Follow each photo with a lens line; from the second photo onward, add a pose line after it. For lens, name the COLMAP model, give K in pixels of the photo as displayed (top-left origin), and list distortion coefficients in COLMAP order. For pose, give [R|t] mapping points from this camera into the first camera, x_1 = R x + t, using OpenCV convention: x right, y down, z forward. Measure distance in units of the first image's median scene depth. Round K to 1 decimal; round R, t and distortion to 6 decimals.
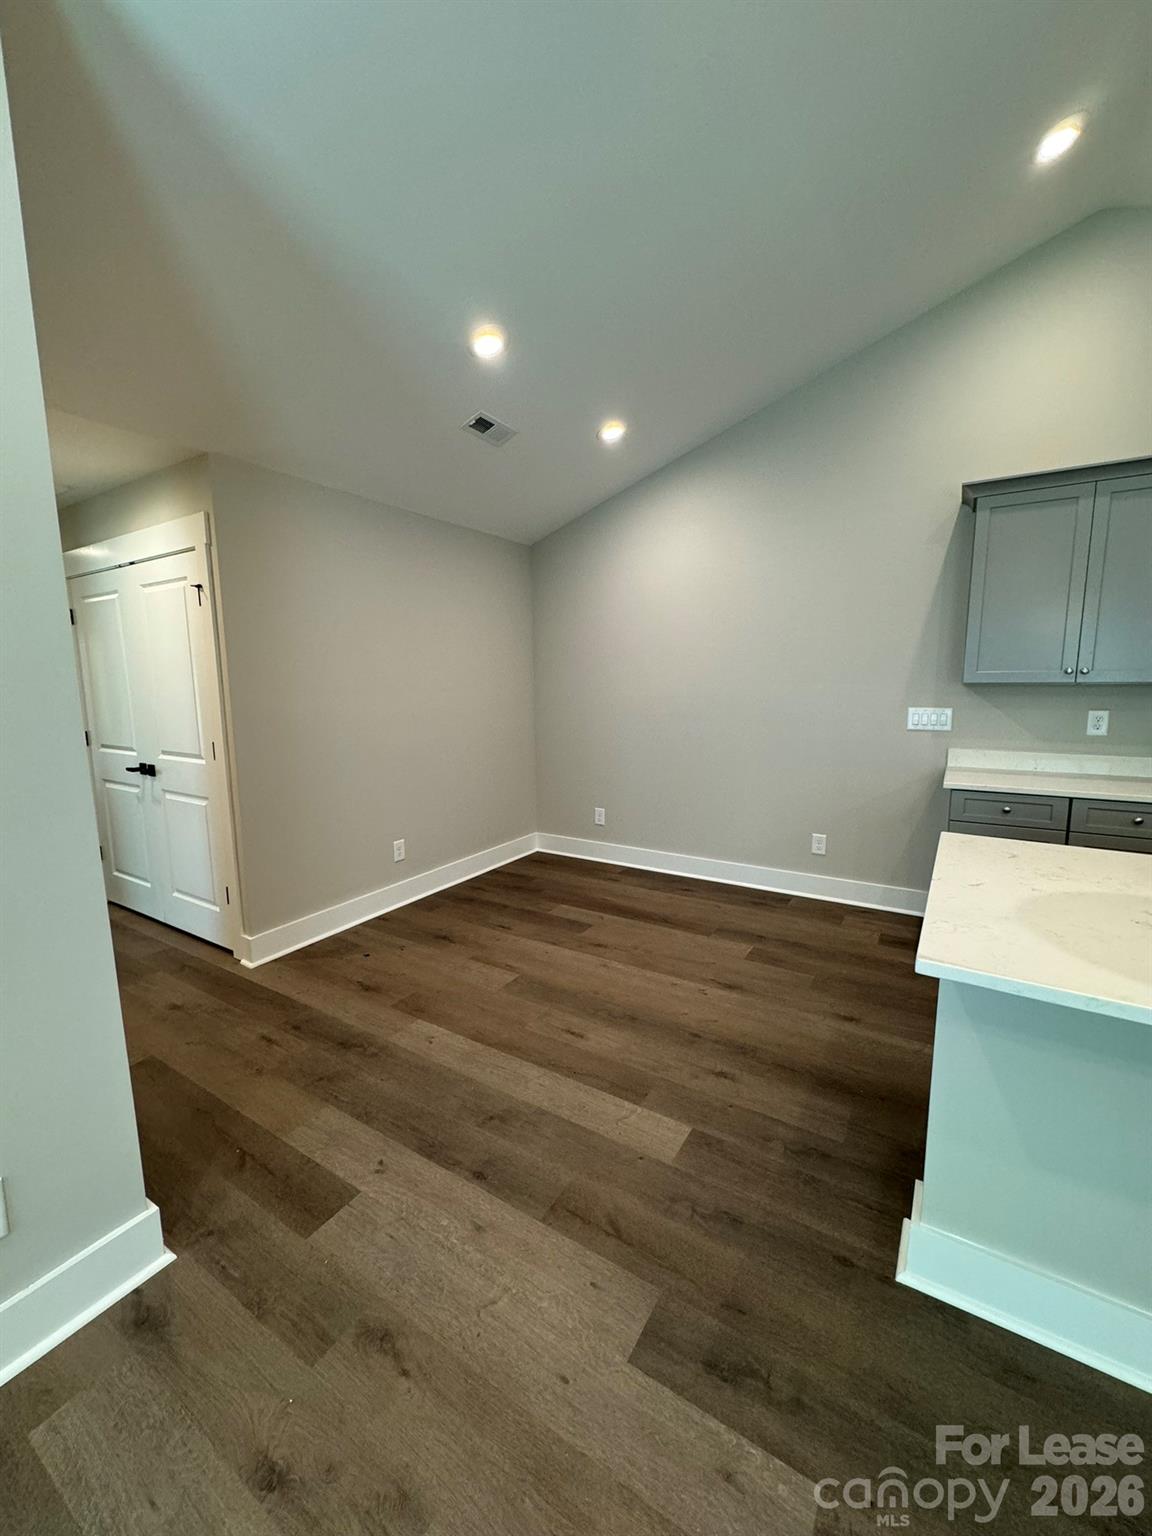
lens RADIAL K [[613.9, 0, 581.5], [0, 613.9, 770.4], [0, 0, 1]] dist [-0.006600, 0.002322]
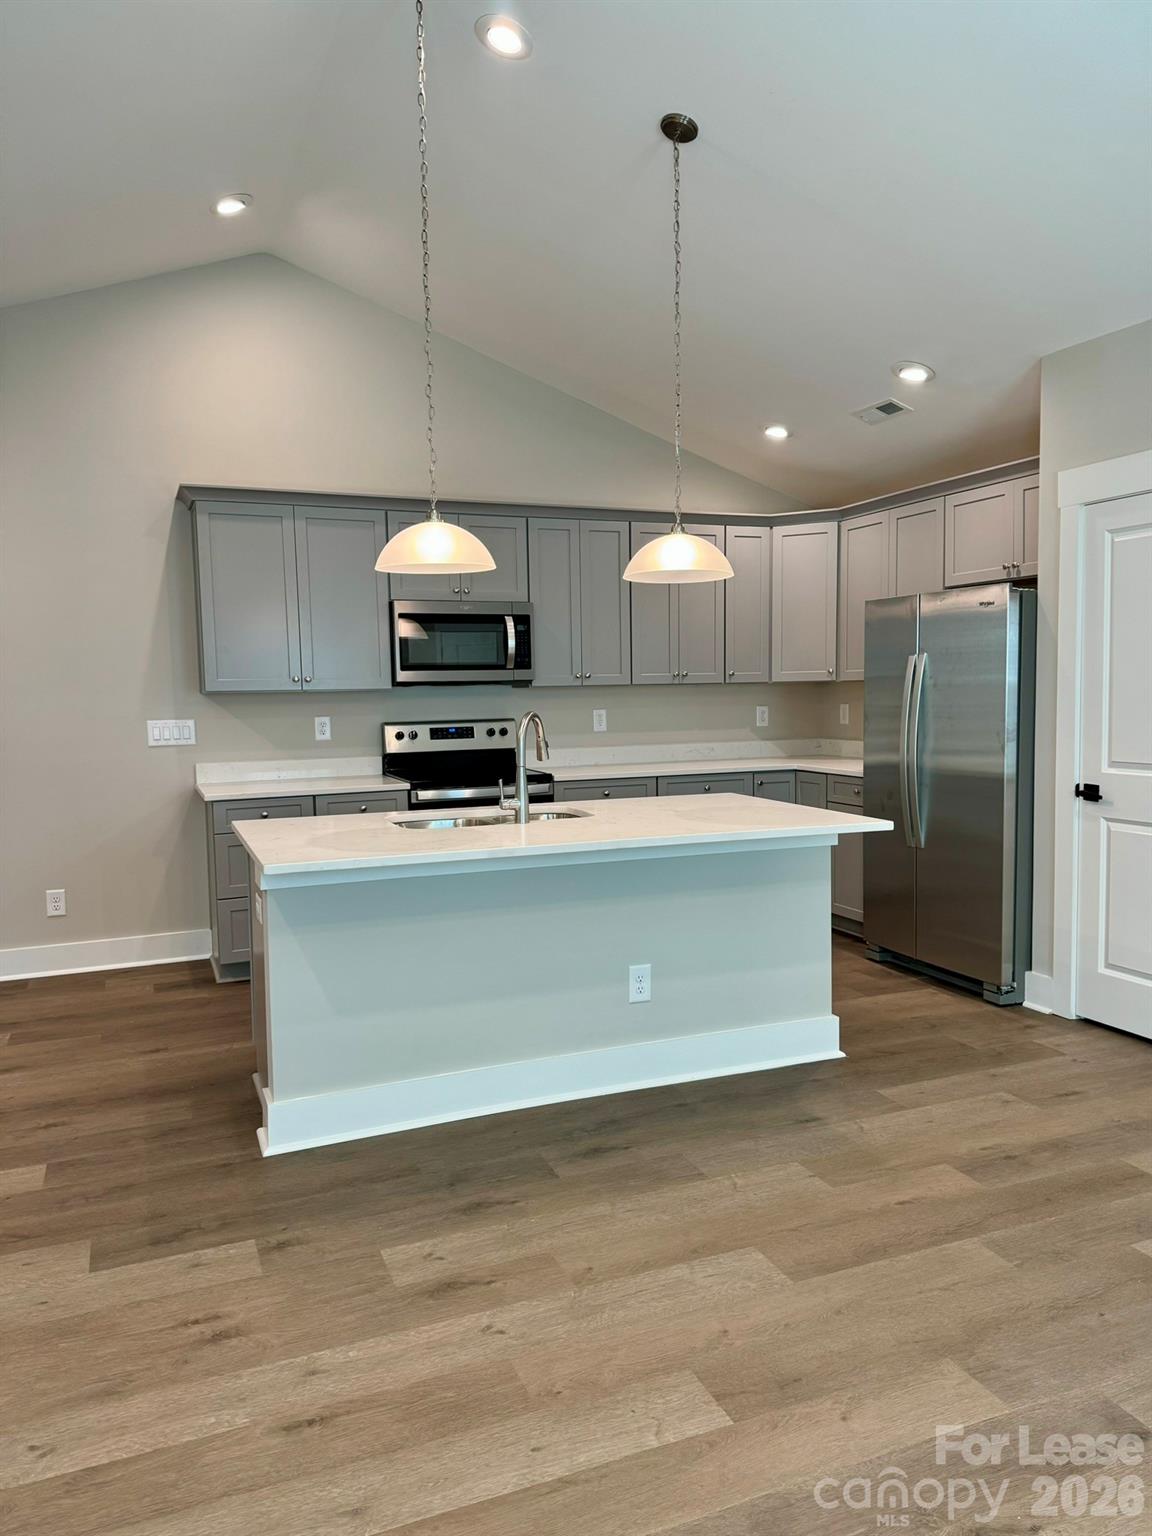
lens RADIAL K [[1080.8, 0, 565.9], [0, 1080.8, 766.7], [0, 0, 1]] dist [0.050228, -0.060473]
pose [[0.592718, -0.065801, 0.802718, -0.438055], [0.129792, 0.991434, -0.014567, 0.074966], [-0.794883, 0.112820, 0.596181, -0.468363]]
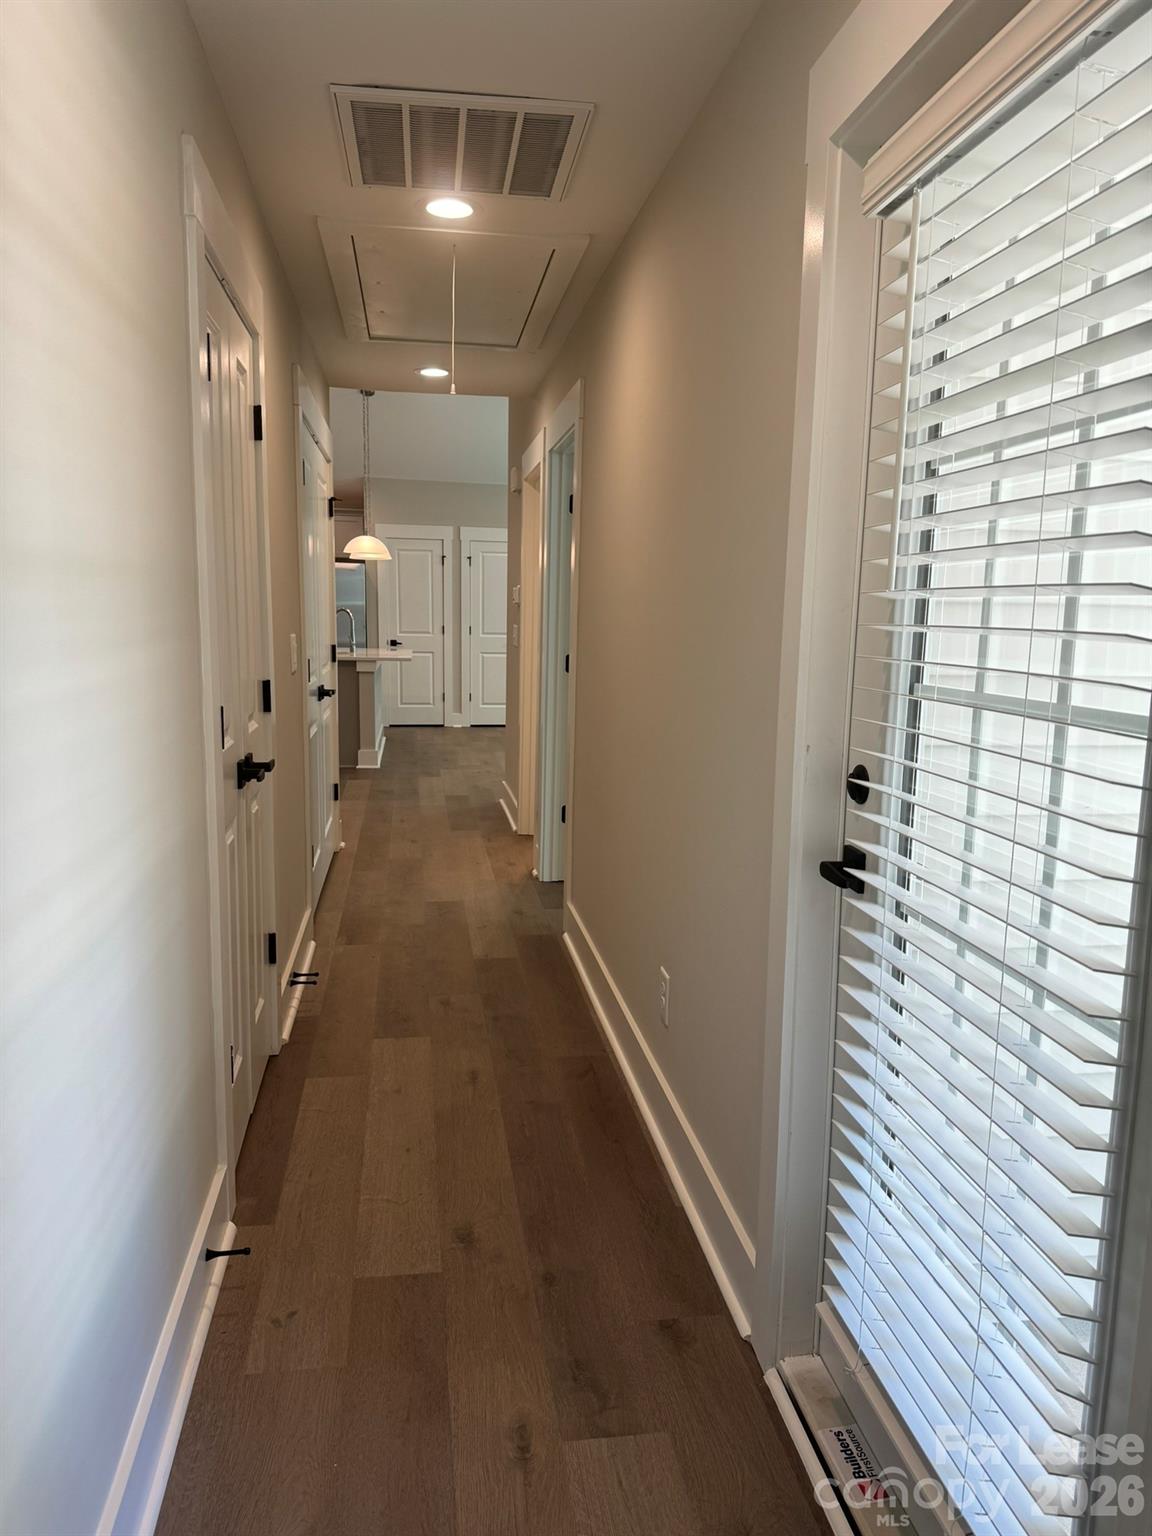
lens RADIAL K [[1080.8, 0, 576.2], [0, 1080.8, 768.4], [0, 0, 1]] dist [0.050228, -0.060473]
pose [[-0.647188, -0.115817, 0.753481, -2.461374], [0.093877, 0.968761, 0.229541, -0.240663], [-0.756528, 0.219291, -0.616098, 2.000396]]
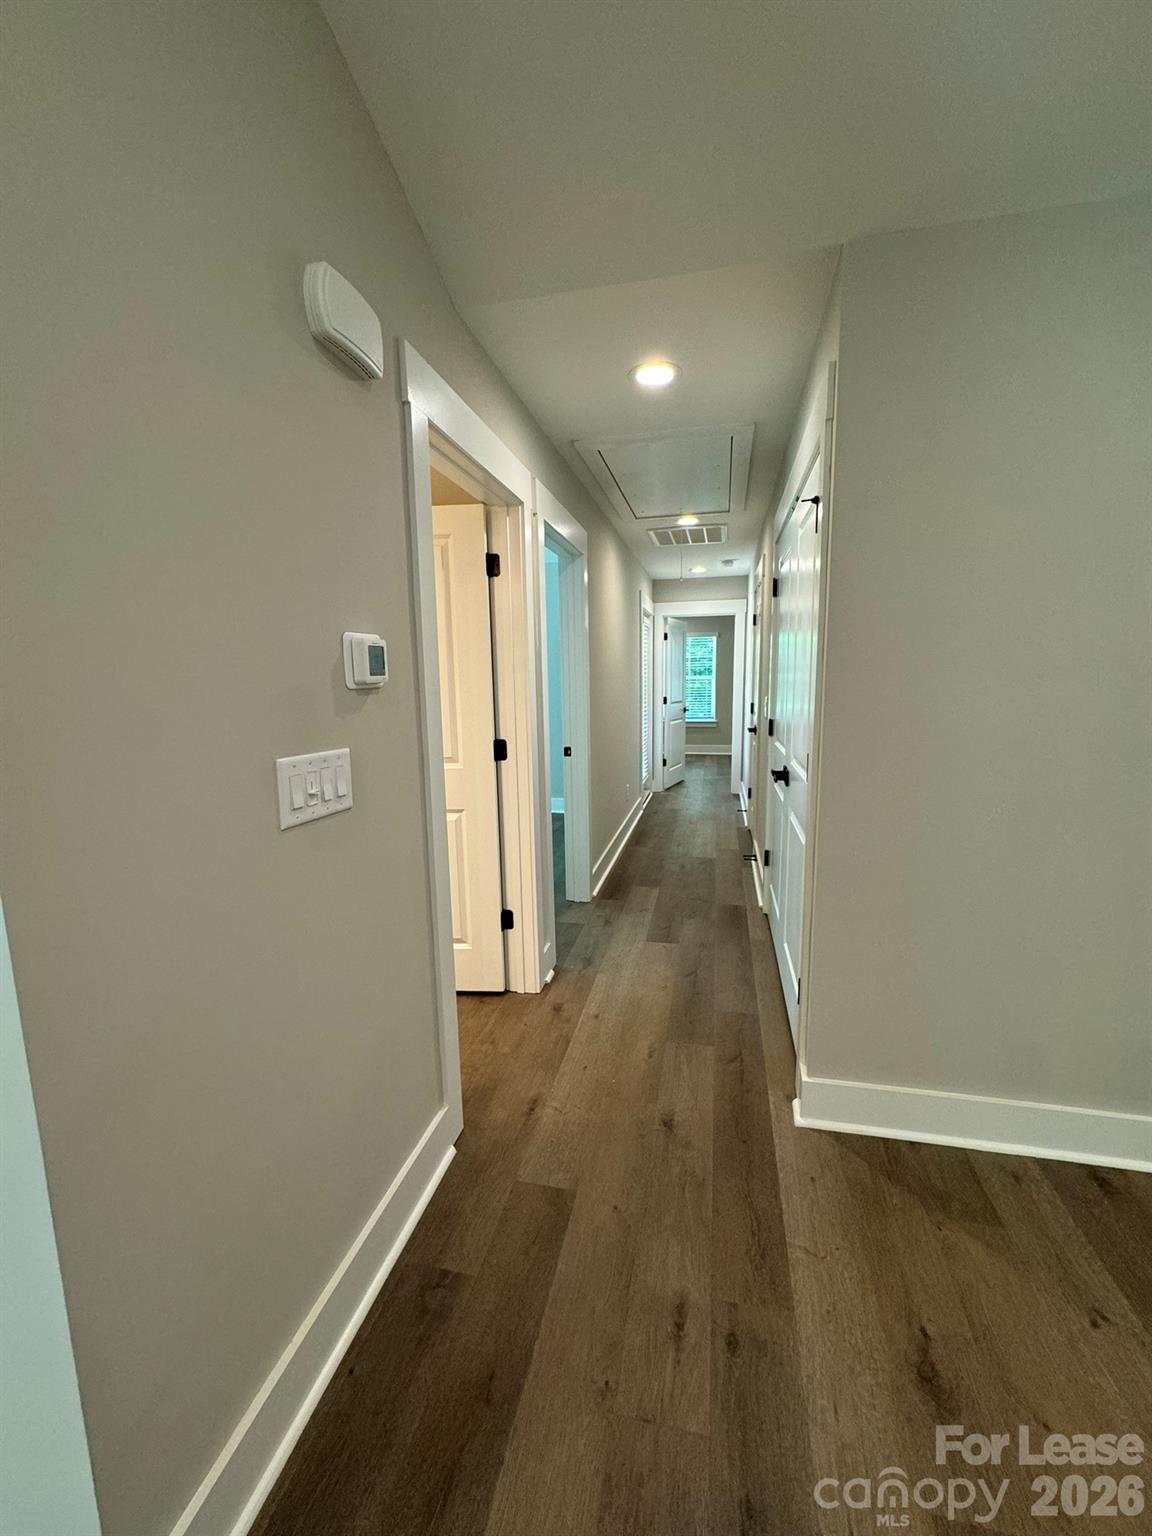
lens RADIAL K [[613.9, 0, 578.0], [0, 613.9, 767.3], [0, 0, 1]] dist [-0.006600, 0.002322]
pose [[0.322781, 0.139231, -0.936177, -0.093457], [-0.119817, 0.987174, 0.105505, -0.069223], [0.938859, 0.078115, 0.335323, 0.596951]]
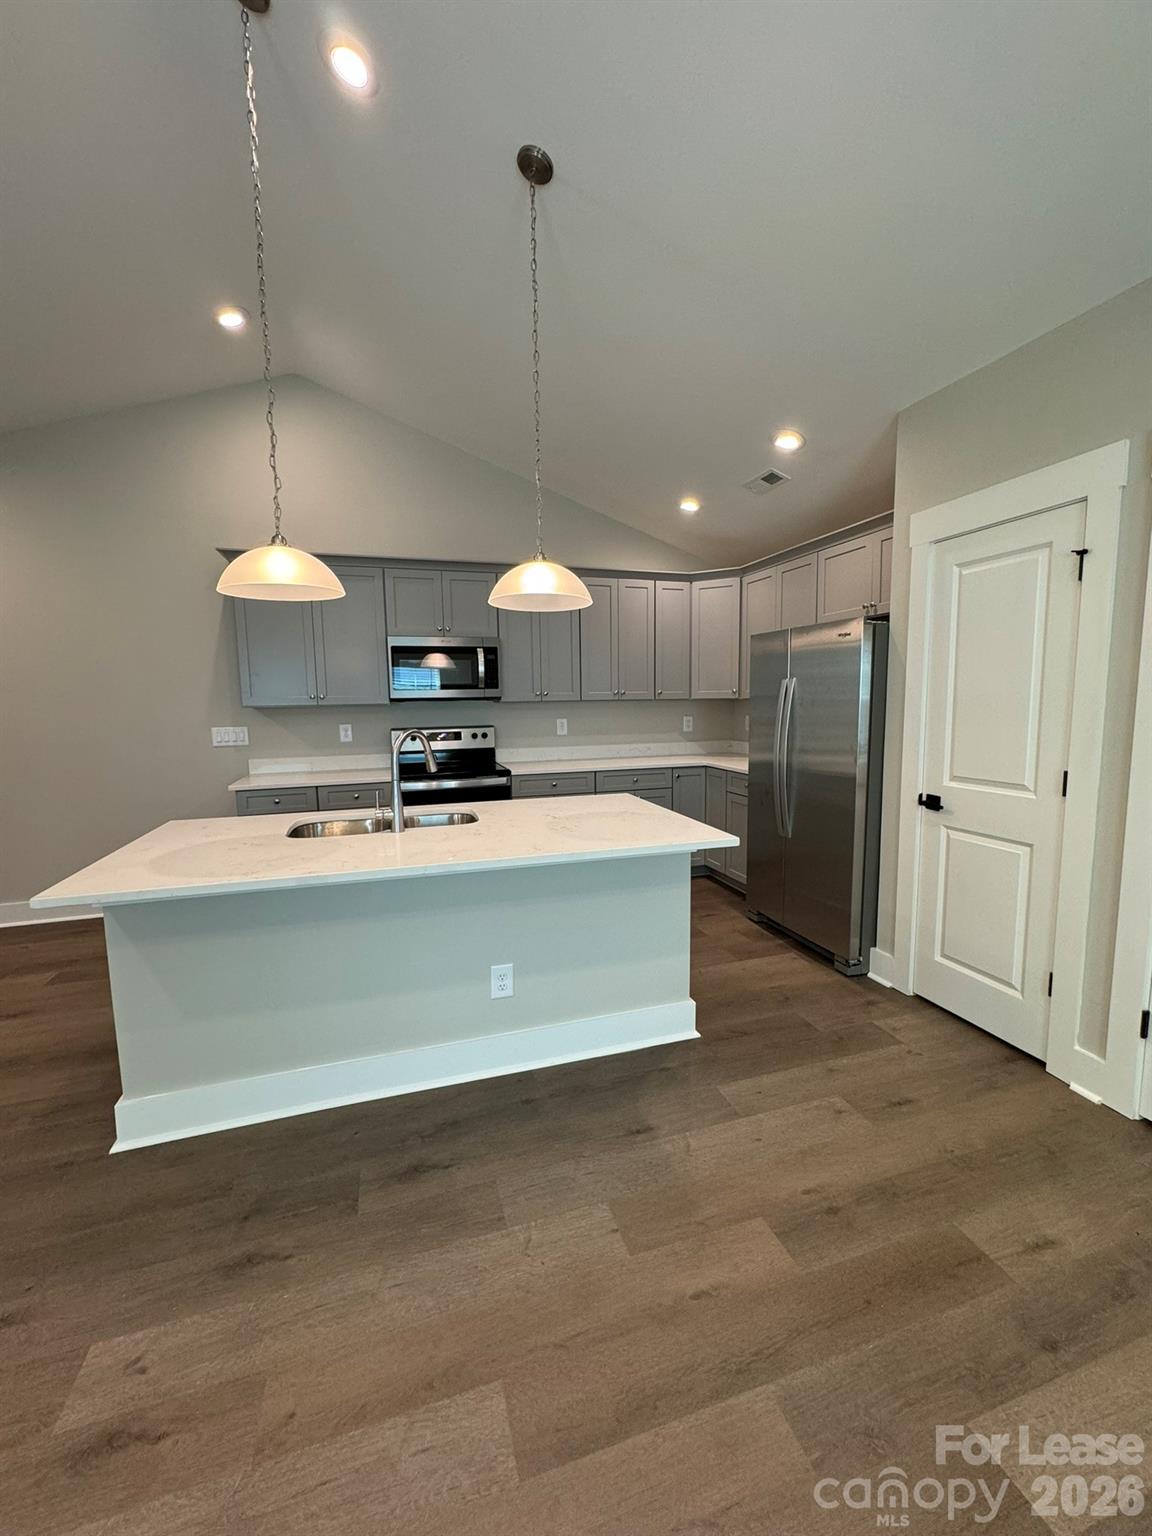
lens RADIAL K [[613.9, 0, 576.8], [0, 613.9, 766.2], [0, 0, 1]] dist [-0.006600, 0.002322]
pose [[0.652600, -0.088649, 0.752499, 0.126472], [0.119958, 0.992695, 0.012913, 0.048890], [-0.748146, 0.081842, 0.658467, -0.360430]]
